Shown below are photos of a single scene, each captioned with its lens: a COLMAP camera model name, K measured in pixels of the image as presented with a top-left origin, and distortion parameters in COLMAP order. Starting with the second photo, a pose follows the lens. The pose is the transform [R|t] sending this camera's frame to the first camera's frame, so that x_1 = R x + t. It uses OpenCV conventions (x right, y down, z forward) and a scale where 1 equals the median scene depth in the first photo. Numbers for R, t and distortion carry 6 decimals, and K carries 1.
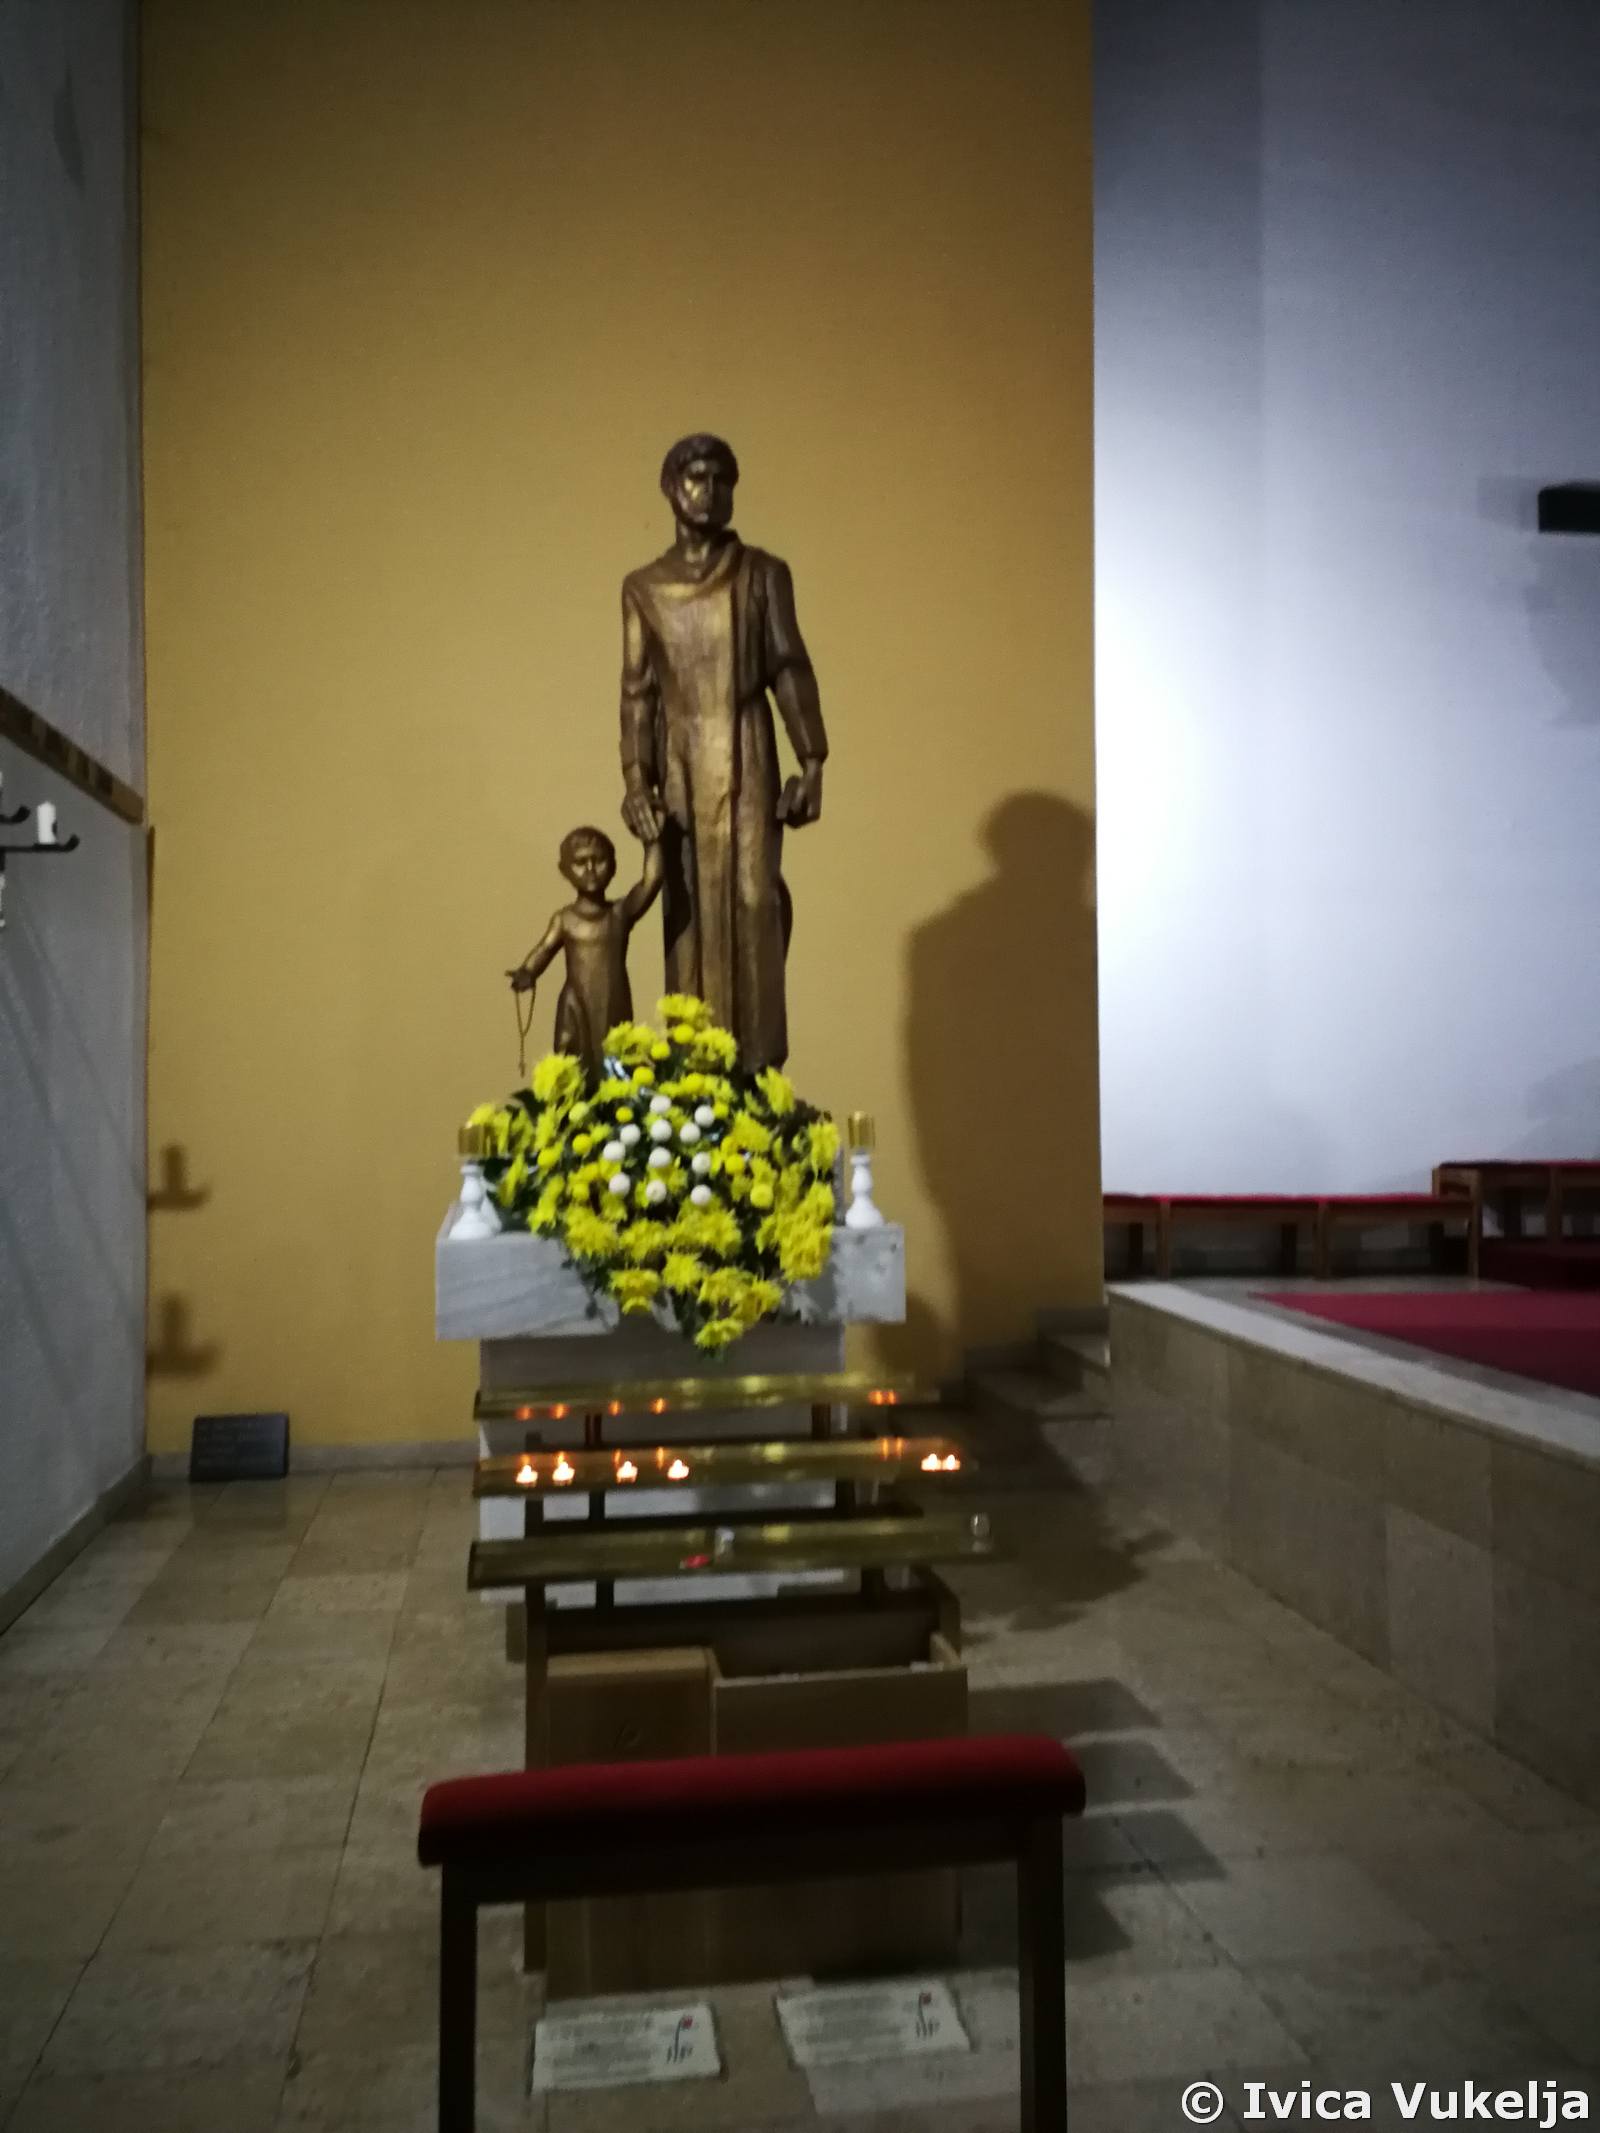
lens RADIAL K [[1658.4, 0, 800.9], [0, 1658.4, 1067.2], [0, 0, 1]] dist [-0.008879, -0.002817]
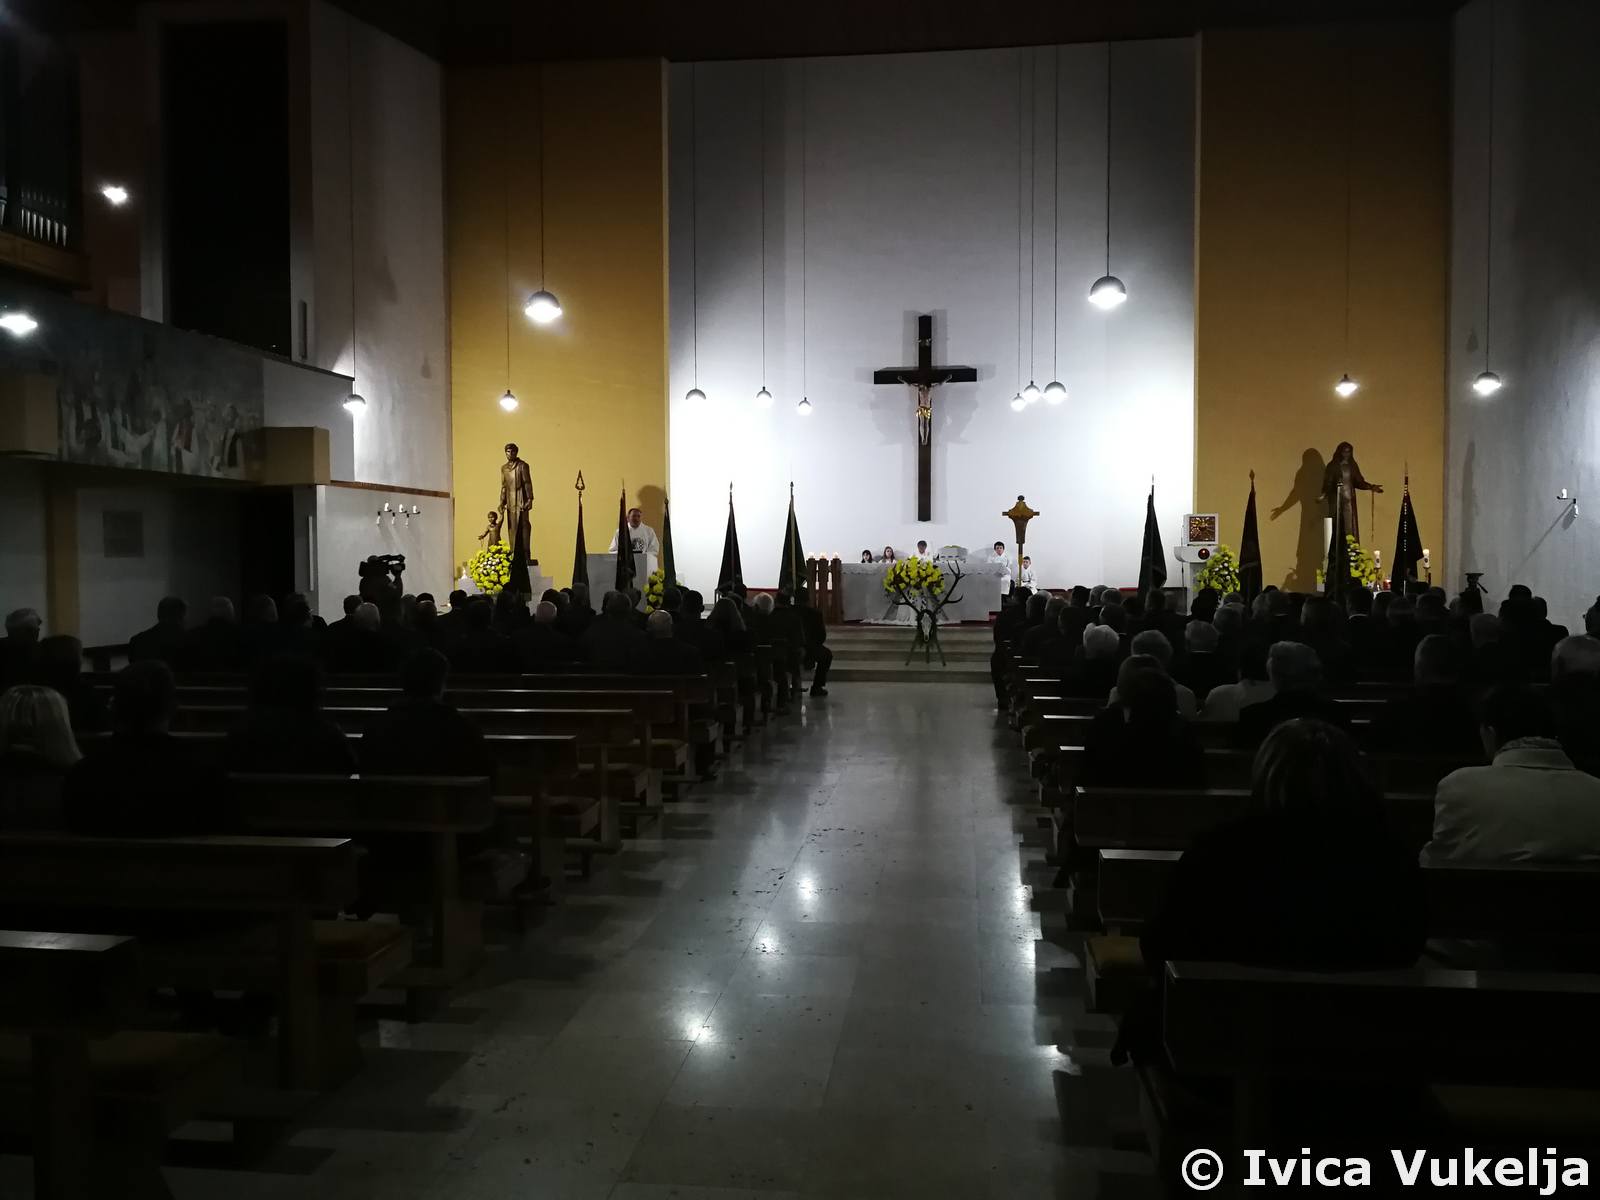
lens RADIAL K [[1244.0, 0, 804.8], [0, 1244.0, 602.1], [0, 0, 1]] dist [-0.008879, -0.002817]
pose [[0.957956, 0.021619, -0.286100, 2.147900], [-0.008261, 0.998822, 0.047817, -0.043455], [0.286796, -0.043443, 0.957006, -2.843883]]
